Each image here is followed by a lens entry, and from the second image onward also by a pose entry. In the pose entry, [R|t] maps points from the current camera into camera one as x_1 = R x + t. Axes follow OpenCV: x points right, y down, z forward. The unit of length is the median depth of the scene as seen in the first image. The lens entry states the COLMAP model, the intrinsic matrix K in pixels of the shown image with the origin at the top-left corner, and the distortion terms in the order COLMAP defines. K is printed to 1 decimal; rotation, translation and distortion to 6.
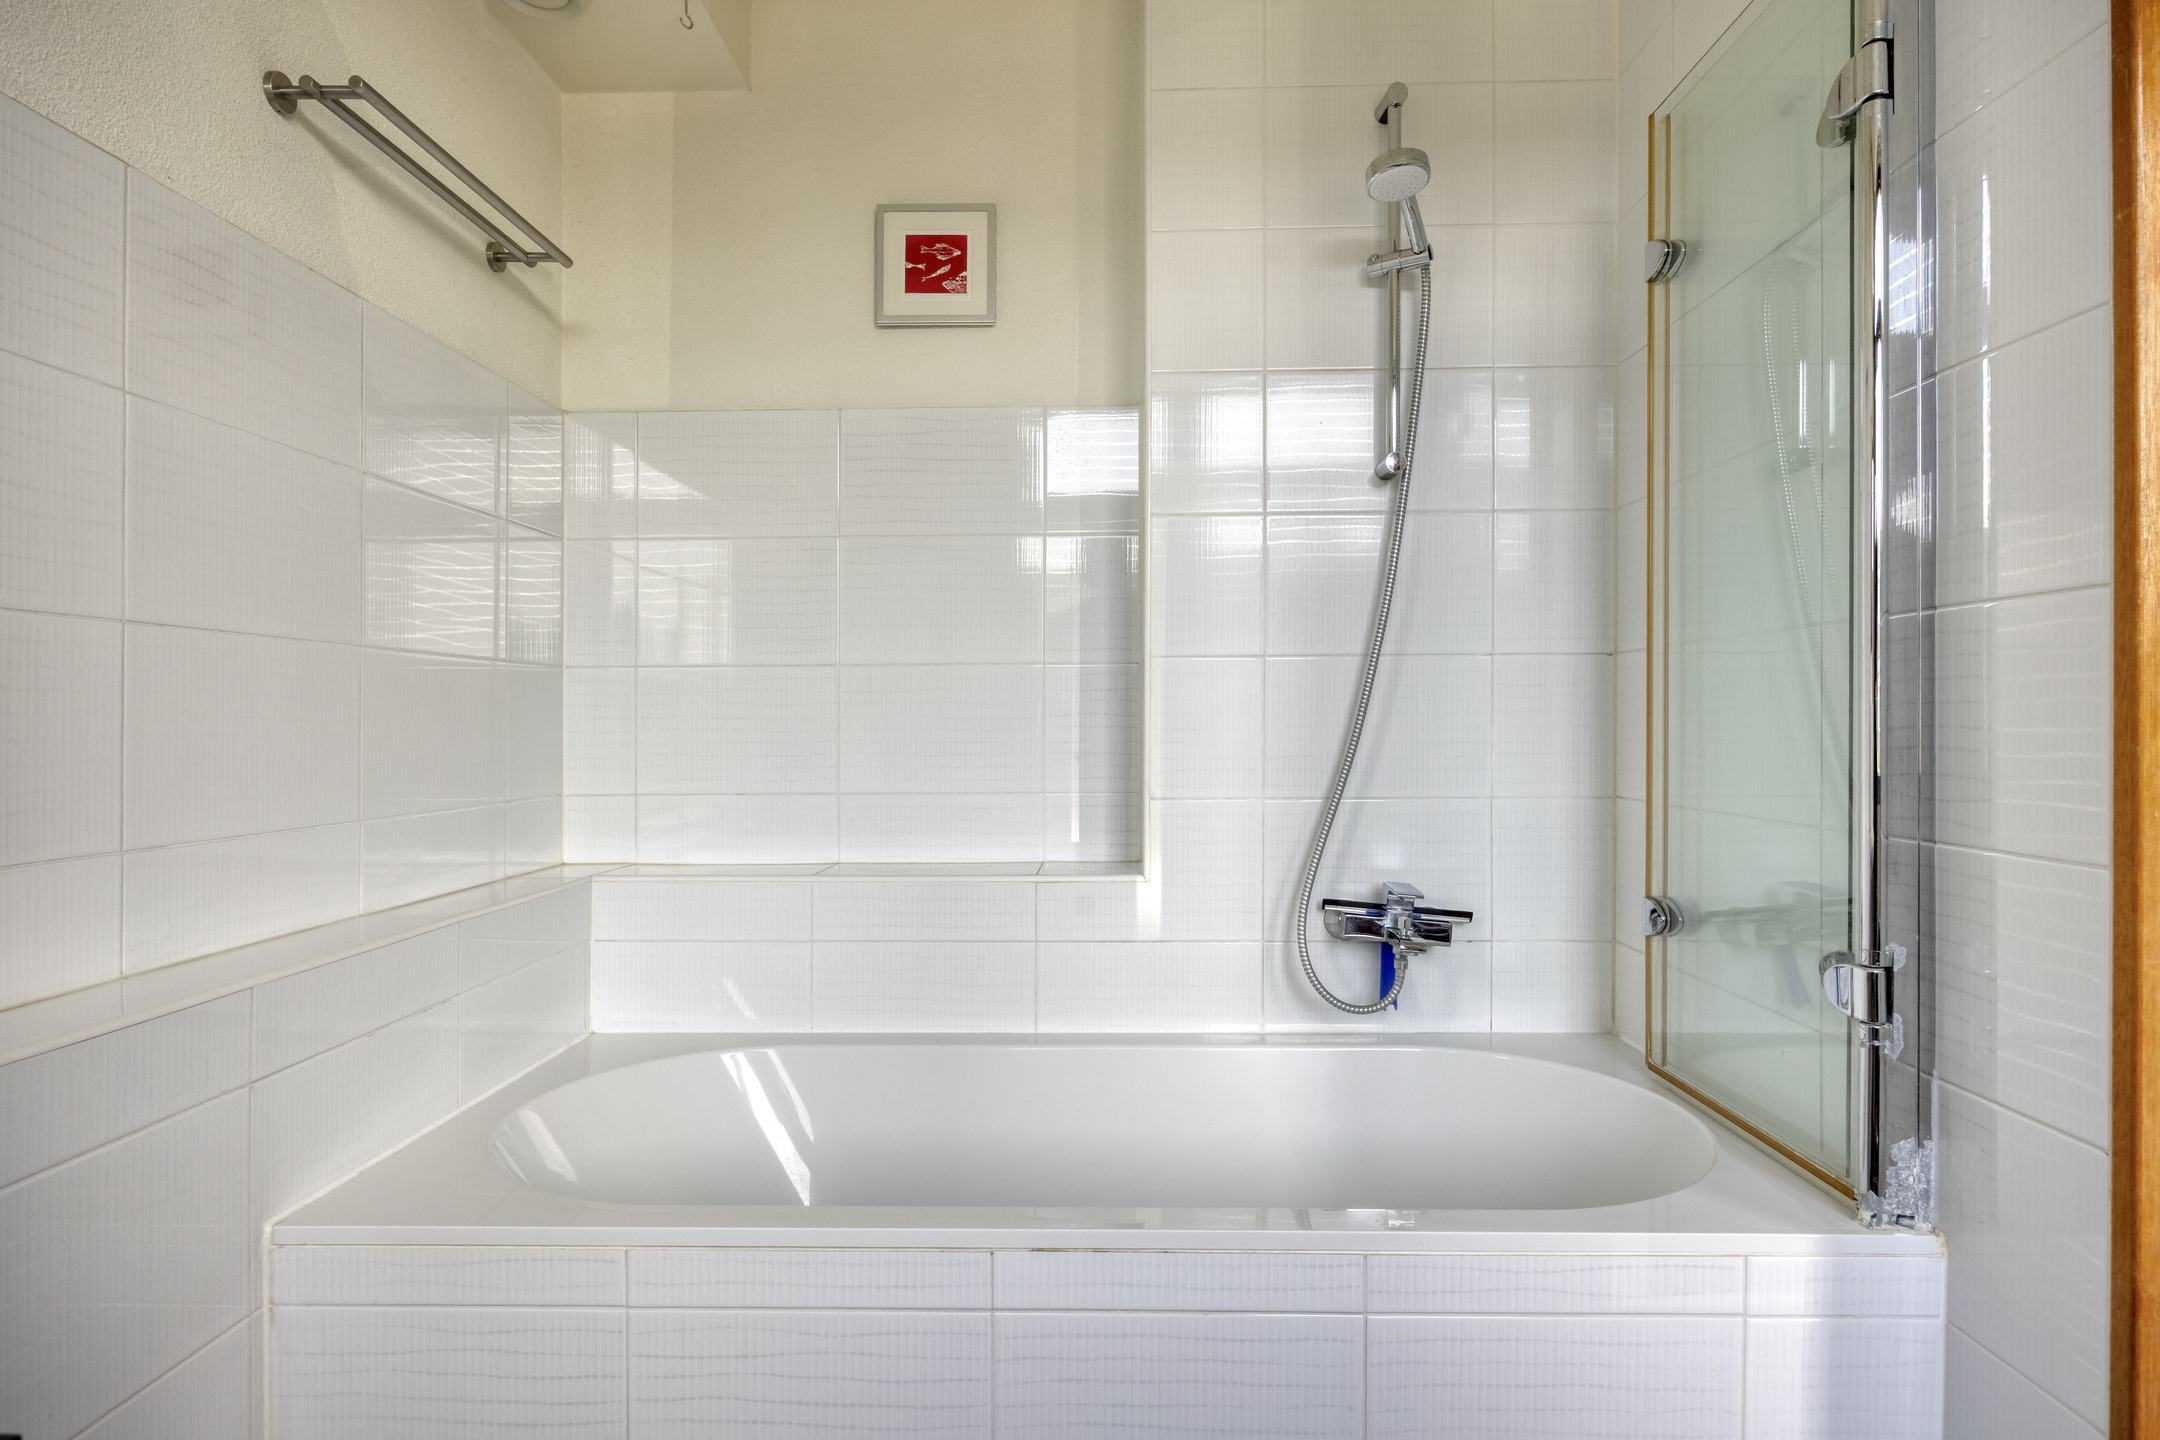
lens RADIAL K [[1159.3, 0, 1078.6], [0, 1159.3, 721.2], [0, 0, 1]] dist [0.003409, 0.001388]
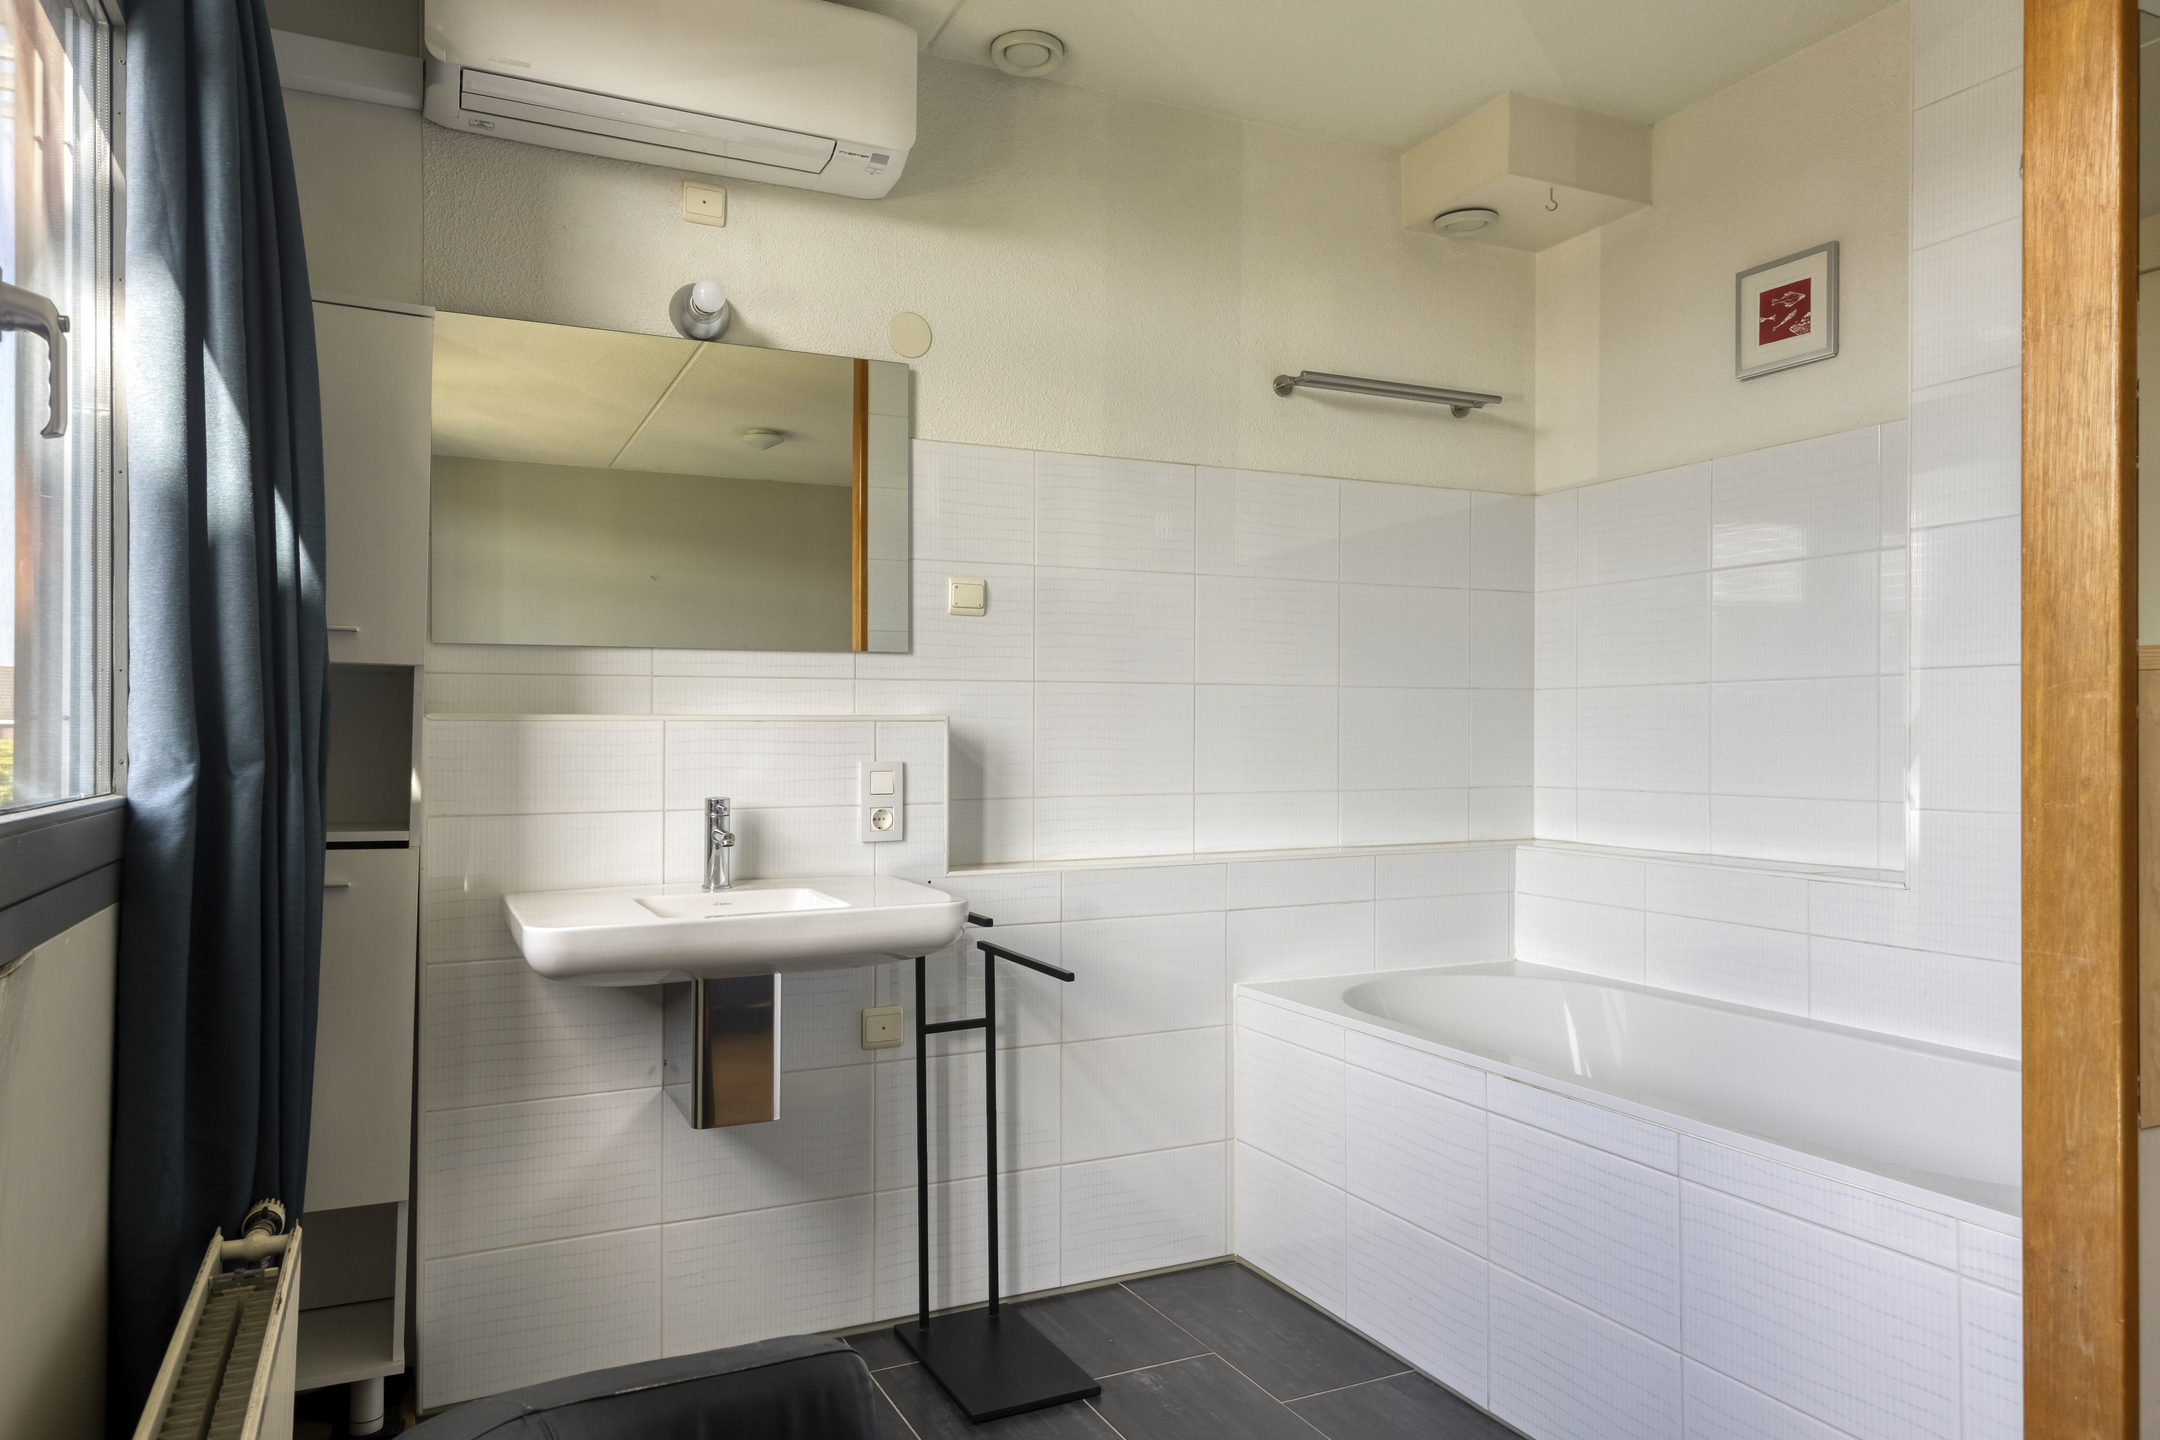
lens RADIAL K [[1406.9, 0, 1080.0], [0, 1406.9, 724.4], [0, 0, 1]] dist [0.001068, -0.000916]
pose [[0.461443, -0.000148, -0.887170, 0.744979], [-0.000170, 1.000000, -0.000255, -0.006363], [0.887170, 0.000268, 0.461443, -0.197563]]
